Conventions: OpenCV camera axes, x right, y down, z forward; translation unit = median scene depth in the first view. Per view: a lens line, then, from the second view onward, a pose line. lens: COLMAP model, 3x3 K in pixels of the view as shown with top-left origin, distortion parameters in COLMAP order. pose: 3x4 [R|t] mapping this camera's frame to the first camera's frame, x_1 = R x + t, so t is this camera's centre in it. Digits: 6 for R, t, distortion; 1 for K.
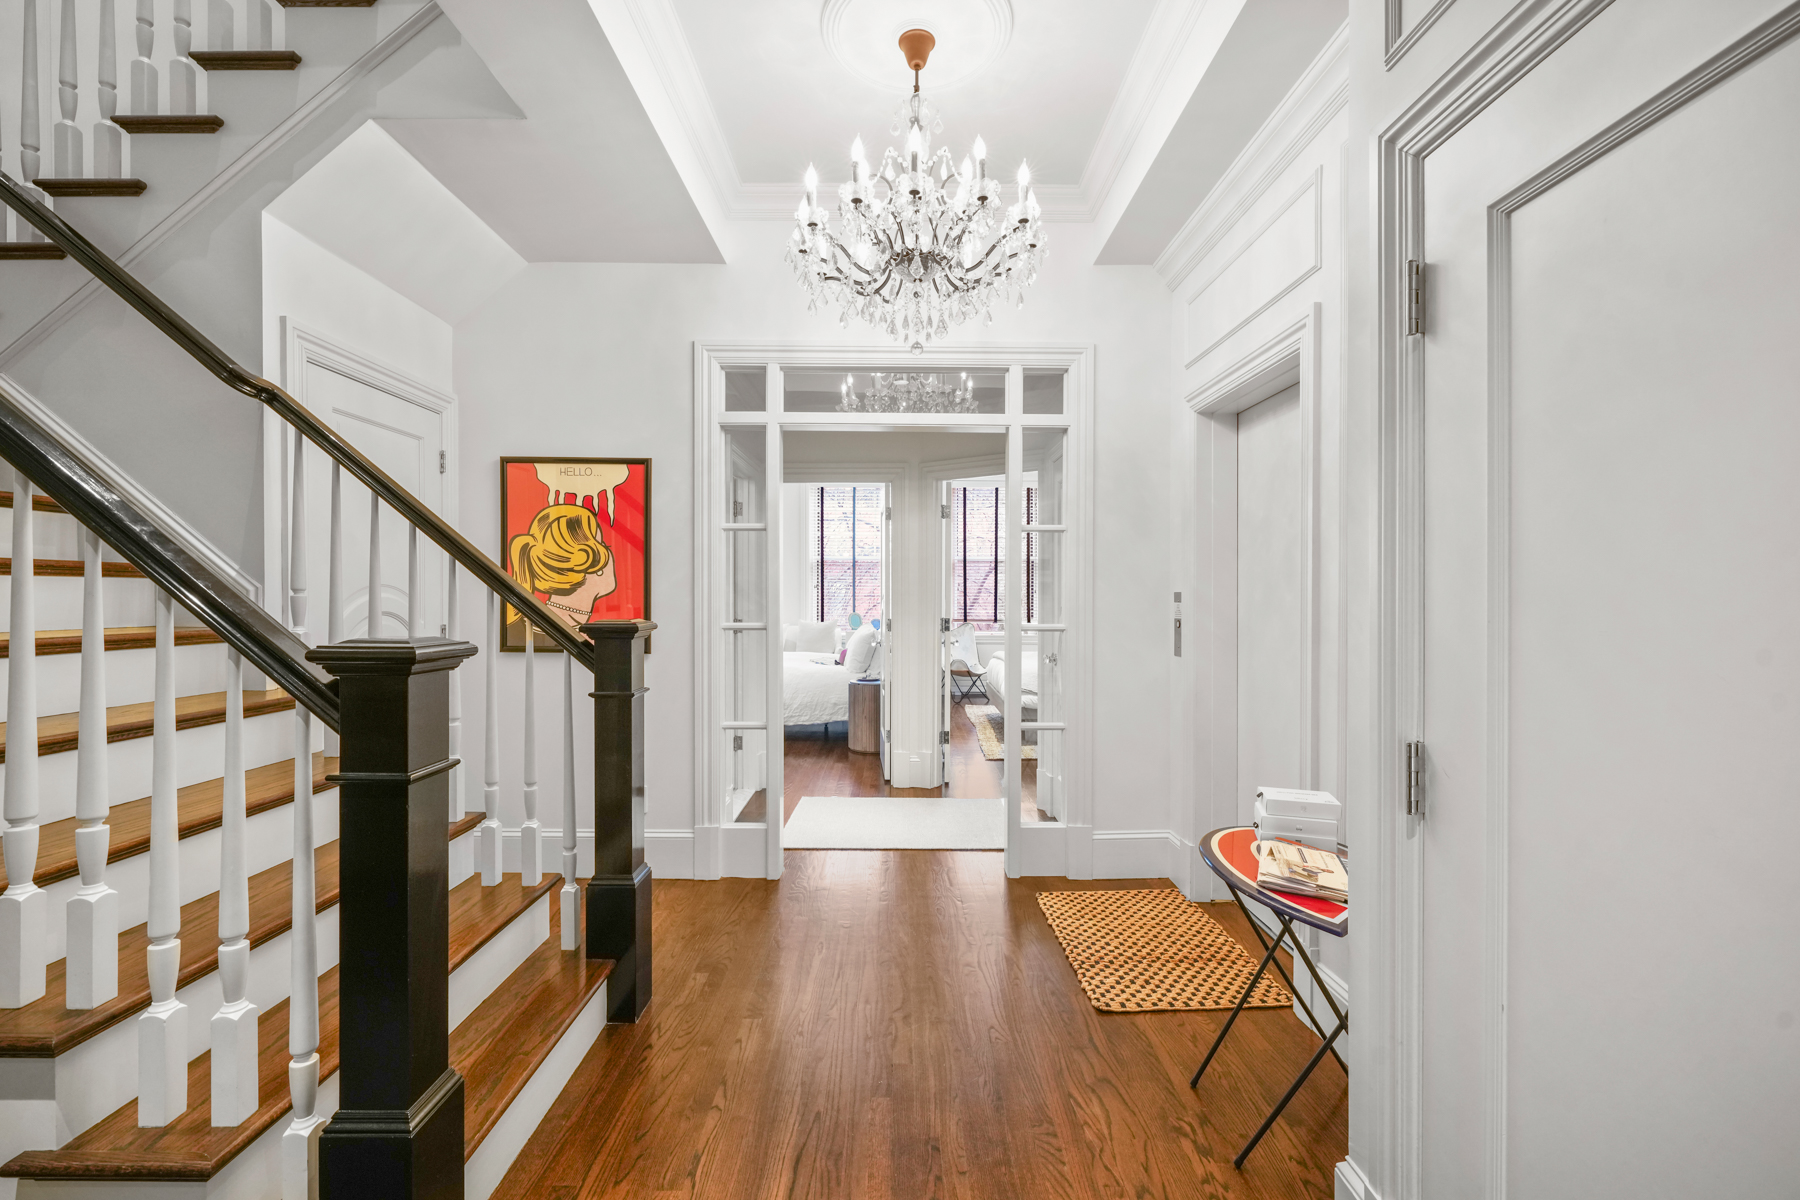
lens RADIAL K [[771.9, 0, 898.5], [0, 771.9, 596.8], [0, 0, 1]] dist [0.001131, -0.000356]
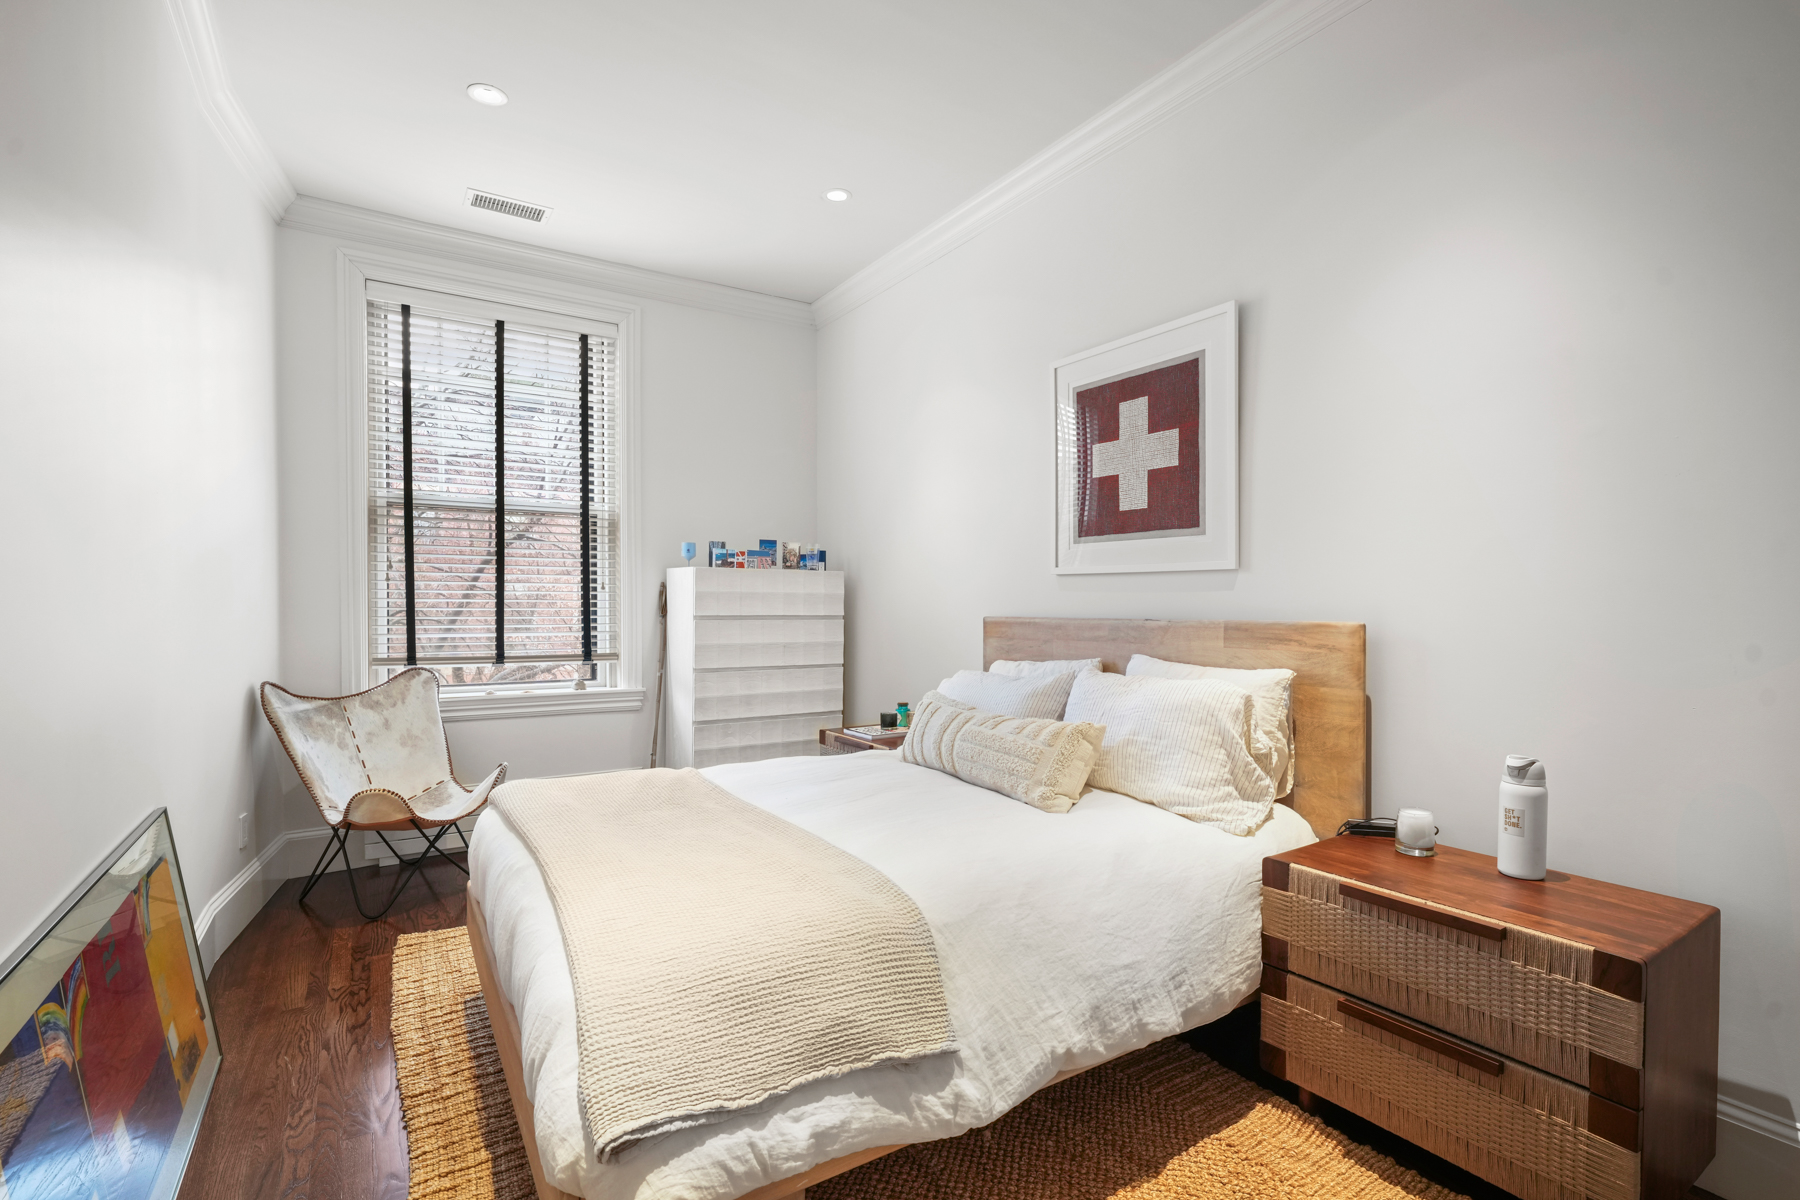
lens RADIAL K [[839.9, 0, 894.1], [0, 839.9, 606.4], [0, 0, 1]] dist [0.004597, -0.000617]
pose [[0.847674, -0.005511, 0.530489, 0.068659], [0.001402, 0.999966, 0.008147, 0.000200], [-0.530516, -0.006162, 0.847653, 0.529374]]
